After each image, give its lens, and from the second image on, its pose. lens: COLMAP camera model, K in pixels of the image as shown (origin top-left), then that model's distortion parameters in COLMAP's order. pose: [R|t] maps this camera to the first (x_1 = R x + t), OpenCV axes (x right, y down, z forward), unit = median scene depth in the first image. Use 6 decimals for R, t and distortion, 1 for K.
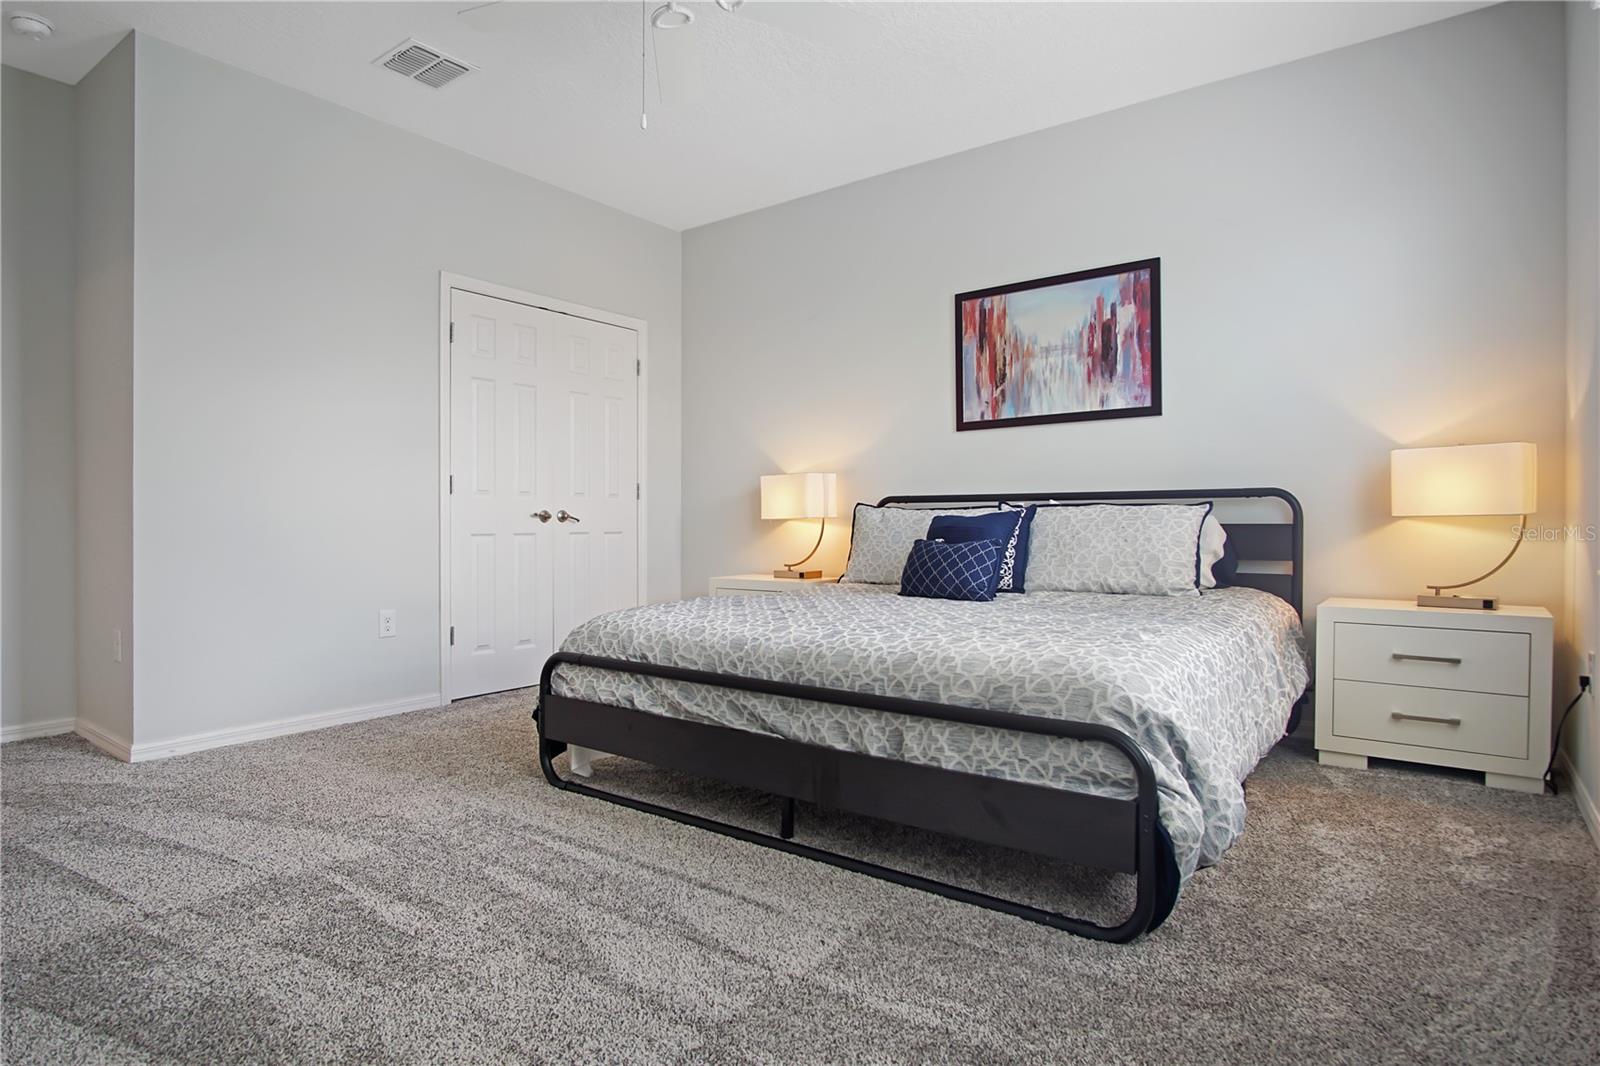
lens RADIAL K [[860.2, 0, 800.0], [0, 860.2, 533.0], [0, 0, 1]] dist [-0.020745, 0.002654]
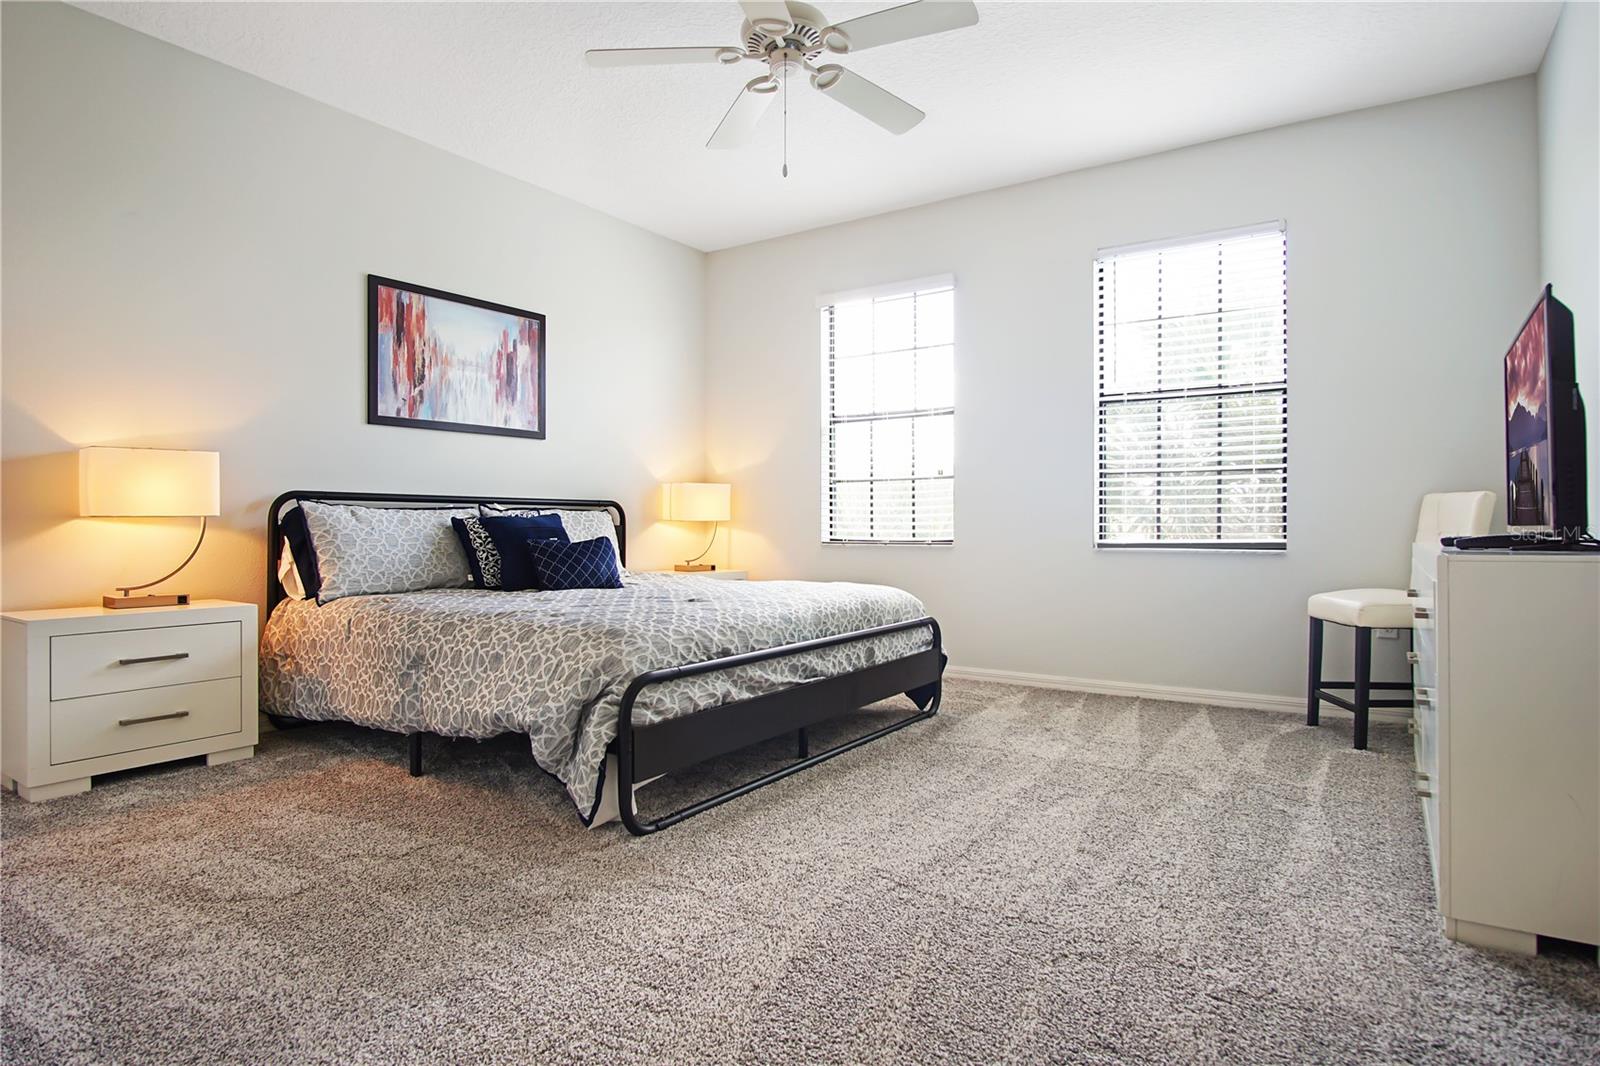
lens RADIAL K [[860.2, 0, 800.0], [0, 860.2, 533.0], [0, 0, 1]] dist [-0.020745, 0.002654]
pose [[-0.032966, -0.007575, 0.999428, -0.793995], [0.011830, 0.999898, 0.007969, -0.004042], [-0.999386, 0.012086, -0.032873, 0.610978]]
